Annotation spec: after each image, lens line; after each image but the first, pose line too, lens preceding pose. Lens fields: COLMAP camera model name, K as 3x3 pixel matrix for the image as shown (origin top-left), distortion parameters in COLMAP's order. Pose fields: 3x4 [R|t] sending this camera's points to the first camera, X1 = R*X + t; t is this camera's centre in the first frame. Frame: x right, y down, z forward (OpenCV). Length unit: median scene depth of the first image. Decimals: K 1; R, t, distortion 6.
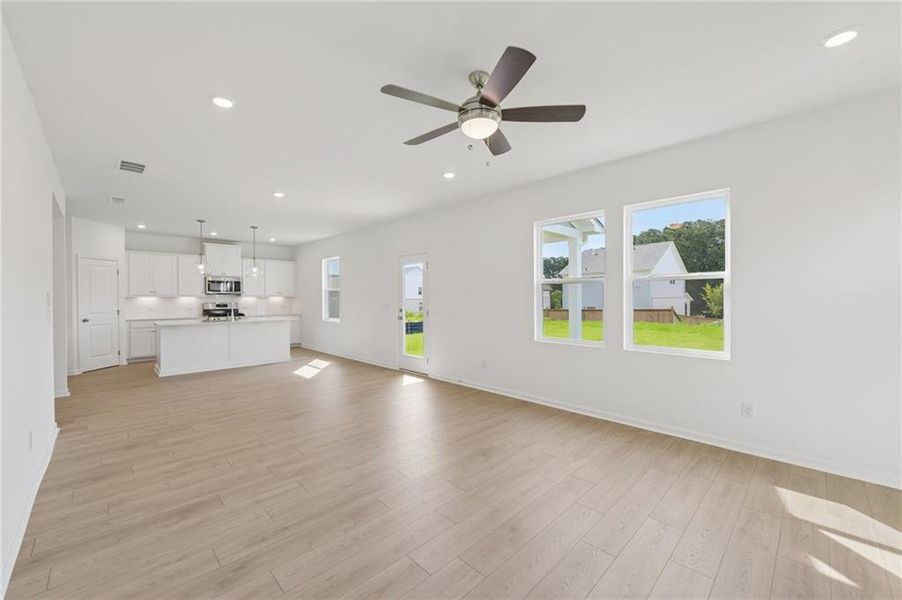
lens RADIAL K [[356.3, 0, 451.0], [0, 356.3, 300.0], [0, 0, 1]] dist [0.001058, 0.000015]
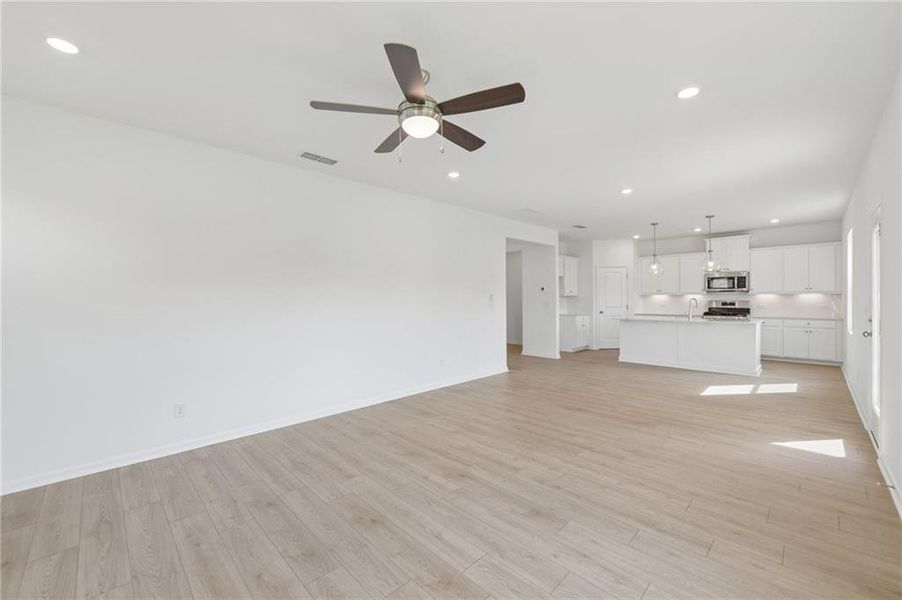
lens RADIAL K [[361.5, 0, 447.6], [0, 361.5, 298.4], [0, 0, 1]] dist [-0.000476, -0.000200]
pose [[0.005507, 0.004546, -0.999975, 0.433011], [-0.000396, 0.999990, 0.004544, -0.003833], [0.999985, 0.000371, 0.005509, 0.426302]]
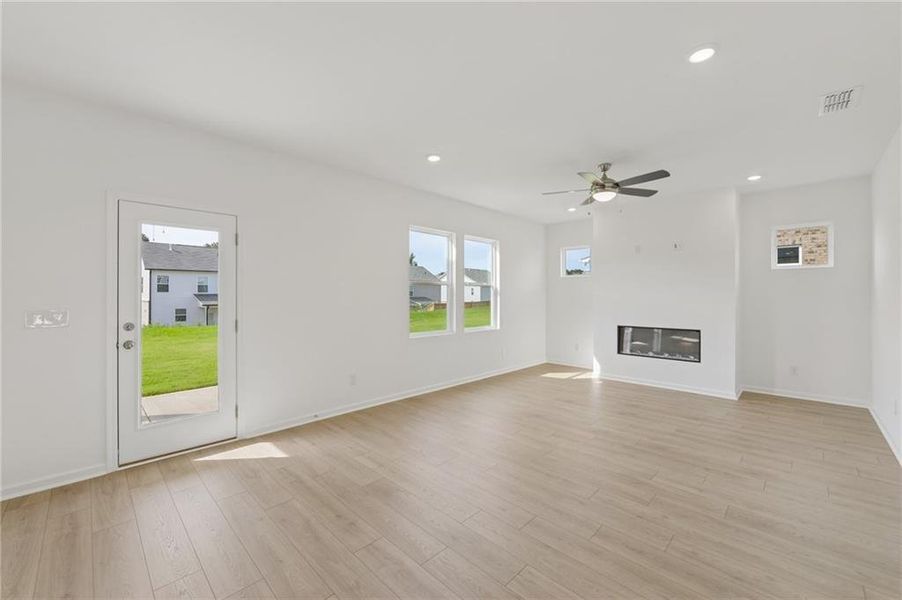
lens RADIAL K [[361.5, 0, 447.6], [0, 361.5, 298.4], [0, 0, 1]] dist [-0.000476, -0.000200]
pose [[-0.010168, -0.005778, 0.999932, -0.641466], [0.005764, 0.999966, 0.005837, -0.004386], [-0.999932, 0.005823, -0.010134, 0.703814]]
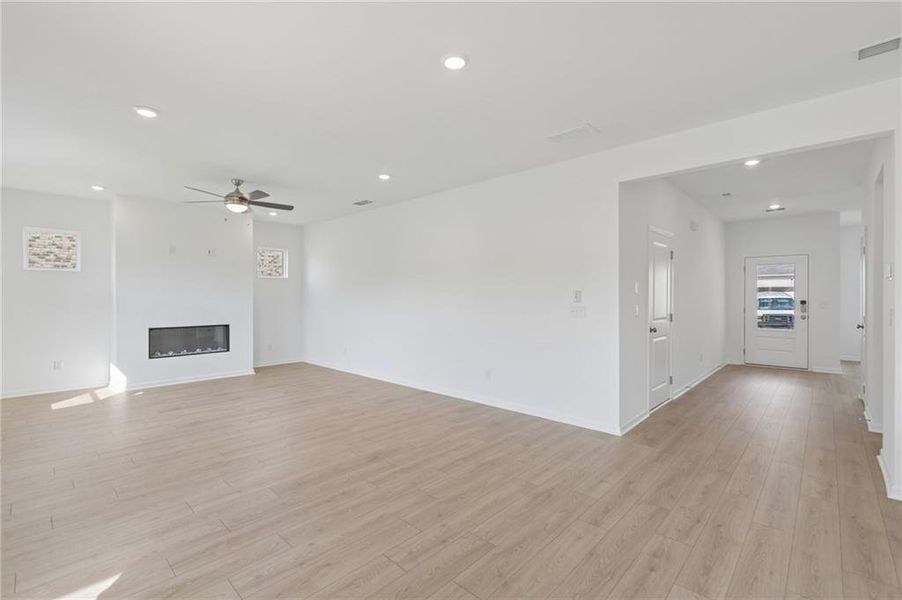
lens RADIAL K [[402.5, 0, 451.0], [0, 402.5, 300.0], [0, 0, 1]] dist [0.000667, 0.000181]
pose [[-0.998924, 0.001613, -0.046345, -0.379993], [0.000951, 0.999897, 0.014310, -0.006896], [0.046364, 0.014250, -0.998823, 1.269753]]
